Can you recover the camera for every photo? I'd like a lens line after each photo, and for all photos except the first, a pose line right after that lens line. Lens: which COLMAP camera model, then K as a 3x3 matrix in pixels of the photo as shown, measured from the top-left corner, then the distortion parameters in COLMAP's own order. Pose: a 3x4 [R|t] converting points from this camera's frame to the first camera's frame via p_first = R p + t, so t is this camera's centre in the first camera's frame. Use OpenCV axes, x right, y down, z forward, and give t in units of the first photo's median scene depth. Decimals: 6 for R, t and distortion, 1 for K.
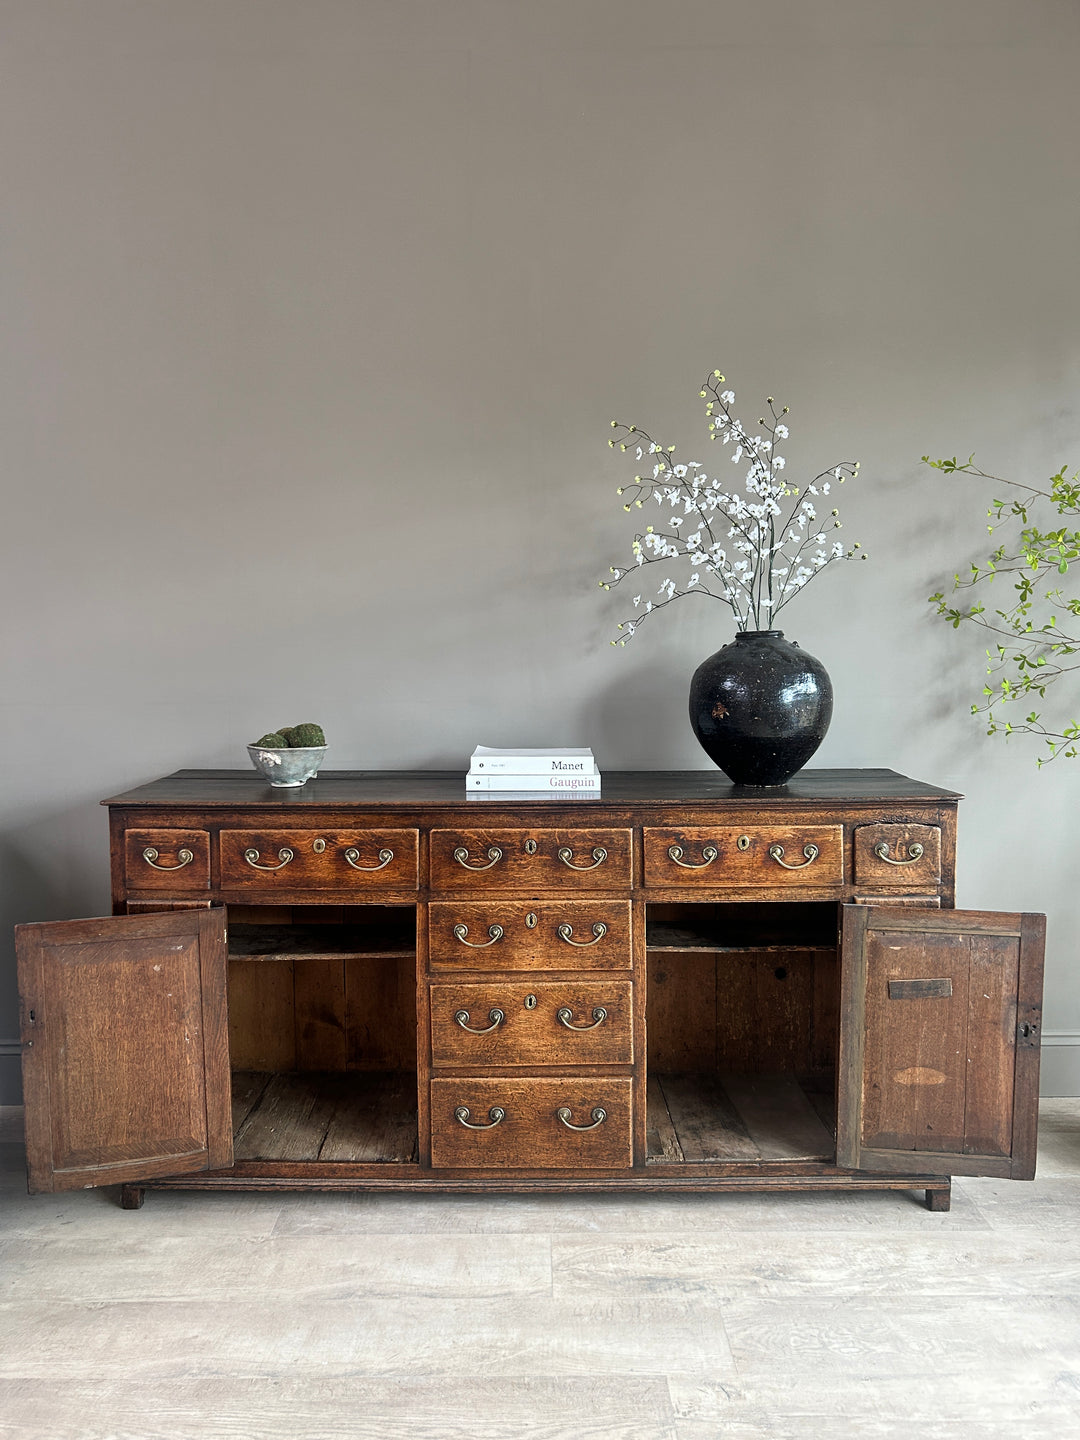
lens RADIAL K [[1092.5, 0, 524.0], [0, 1092.5, 710.0], [0, 0, 1]] dist [0.092261, -0.182406]
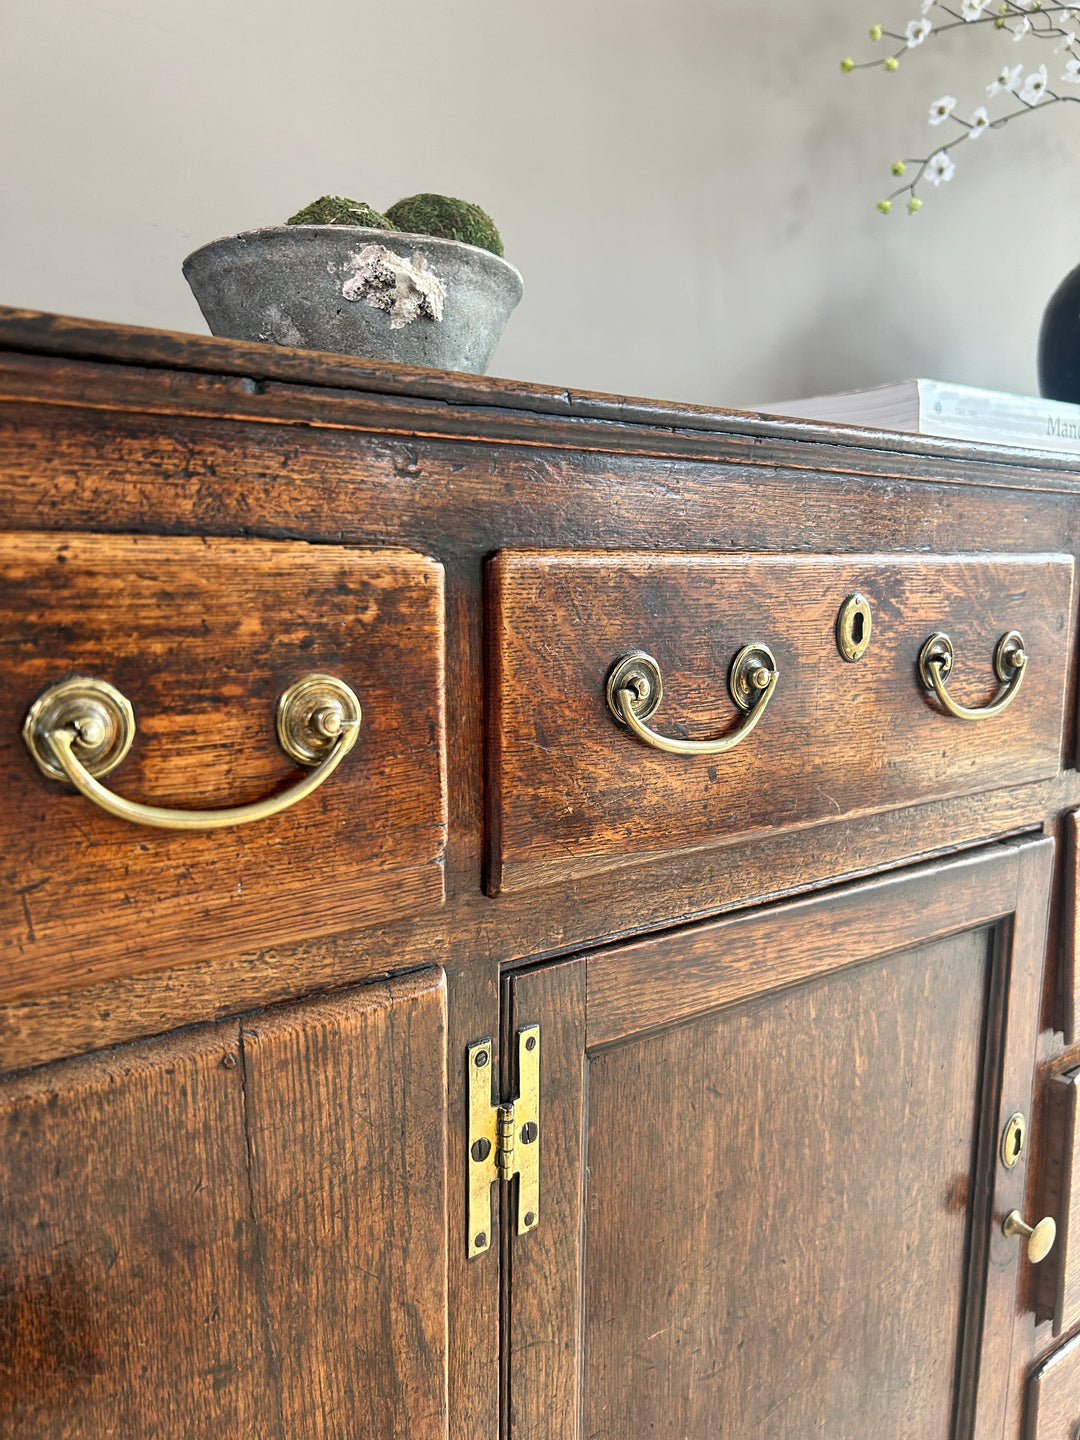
lens RADIAL K [[1092.8, 0, 530.0], [0, 1092.8, 713.5], [0, 0, 1]] dist [0.047718, -0.055067]
pose [[0.778604, -0.080695, 0.622305, -0.380442], [0.043240, 0.996239, 0.075083, 0.121926], [-0.626023, -0.031551, 0.779166, 0.867755]]
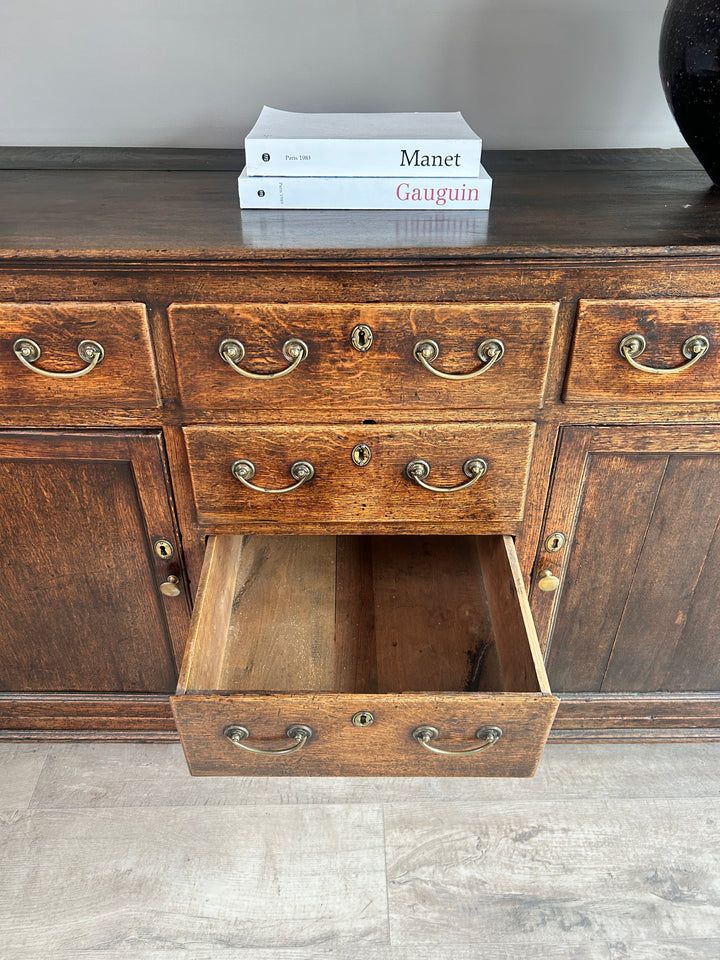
lens RADIAL K [[728.5, 0, 353.3], [0, 728.5, 475.6], [0, 0, 1]] dist [0.047718, -0.055067]
pose [[0.999775, -0.007405, 0.019868, -0.005777], [-0.003870, 0.857553, 0.514380, 0.000449], [-0.020847, -0.514342, 0.857332, 0.660529]]
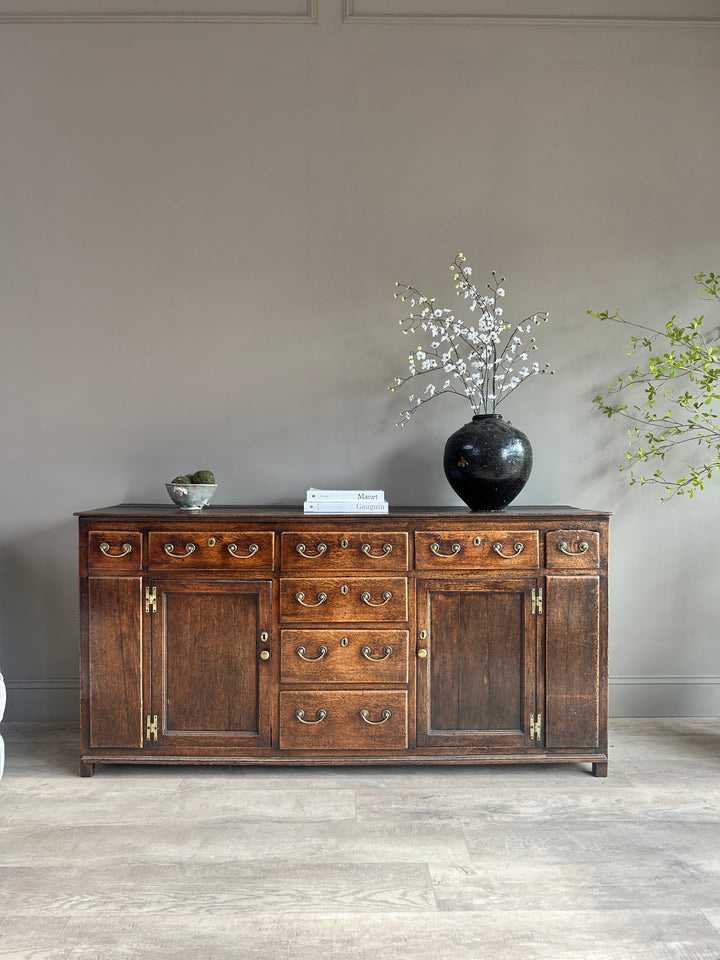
lens RADIAL K [[729.7, 0, 352.2], [0, 729.7, 478.9], [0, 0, 1]] dist [0.124089, -0.307794]
pose [[0.999786, 0.007543, 0.019279, -0.003704], [-0.006577, 0.998743, -0.049692, 0.083724], [-0.019630, 0.049554, 0.998579, -0.071265]]
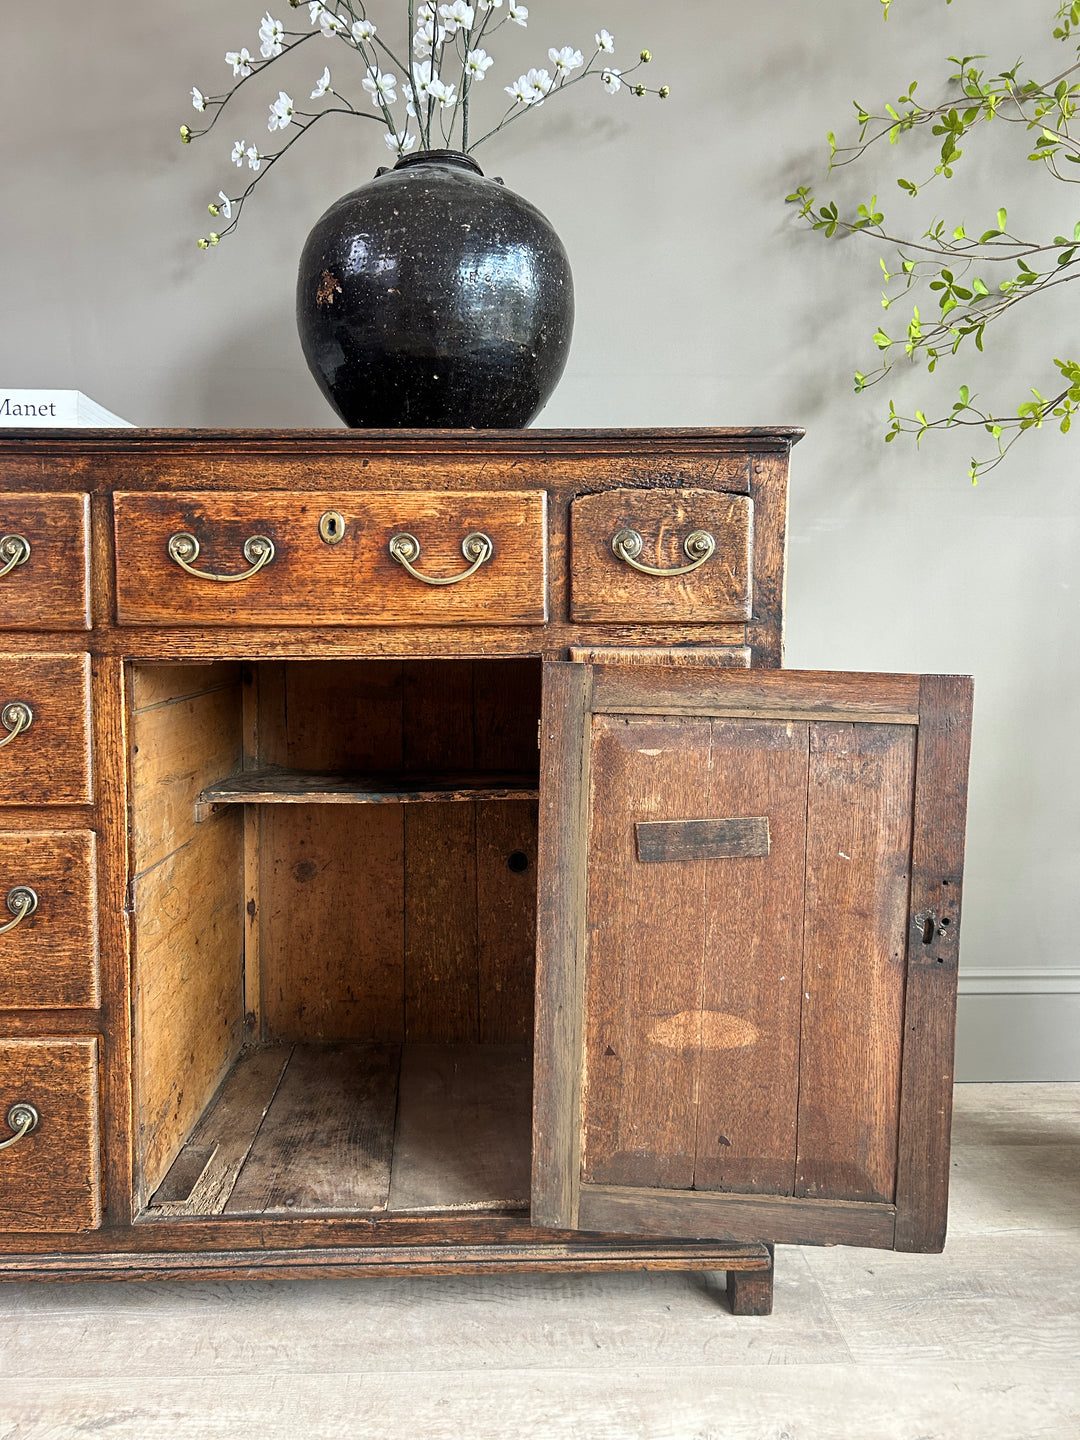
lens RADIAL K [[1092.8, 0, 530.0], [0, 1092.8, 713.5], [0, 0, 1]] dist [0.047718, -0.055067]
pose [[0.999446, 0.008754, 0.032124, 0.267526], [-0.008804, 0.999960, 0.001413, 0.196690], [-0.032110, -0.001695, 0.999483, 0.536456]]
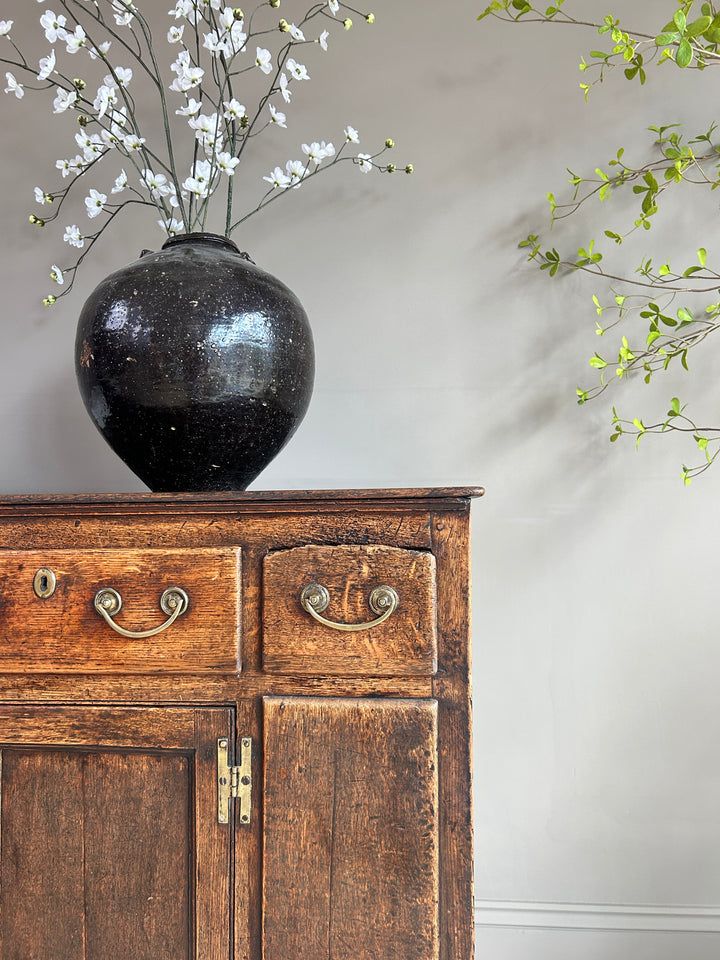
lens RADIAL K [[728.5, 0, 353.3], [0, 728.5, 475.6], [0, 0, 1]] dist [0.047718, -0.055067]
pose [[0.996890, 0.001066, -0.078793, 0.364638], [-0.008110, 0.995986, -0.089141, 0.100485], [0.078382, 0.089503, 0.992898, 0.672377]]
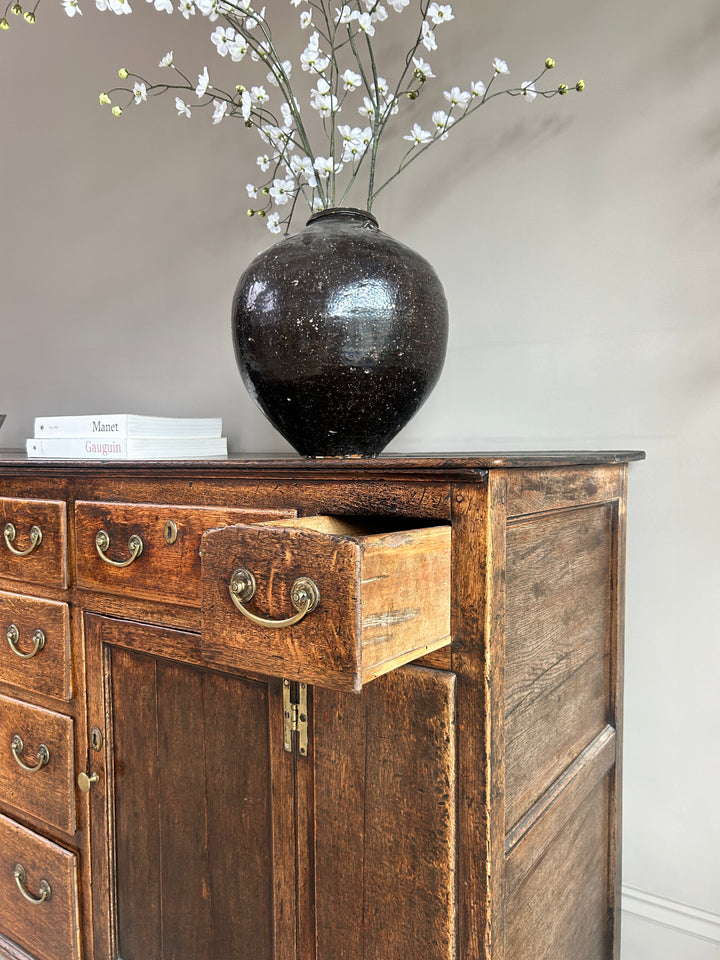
lens RADIAL K [[728.5, 0, 353.3], [0, 728.5, 475.6], [0, 0, 1]] dist [0.047718, -0.055067]
pose [[0.823829, 0.025489, -0.566265, 0.513849], [-0.030746, 0.999527, 0.000260, 0.085695], [0.566004, 0.017196, 0.824223, 0.716377]]
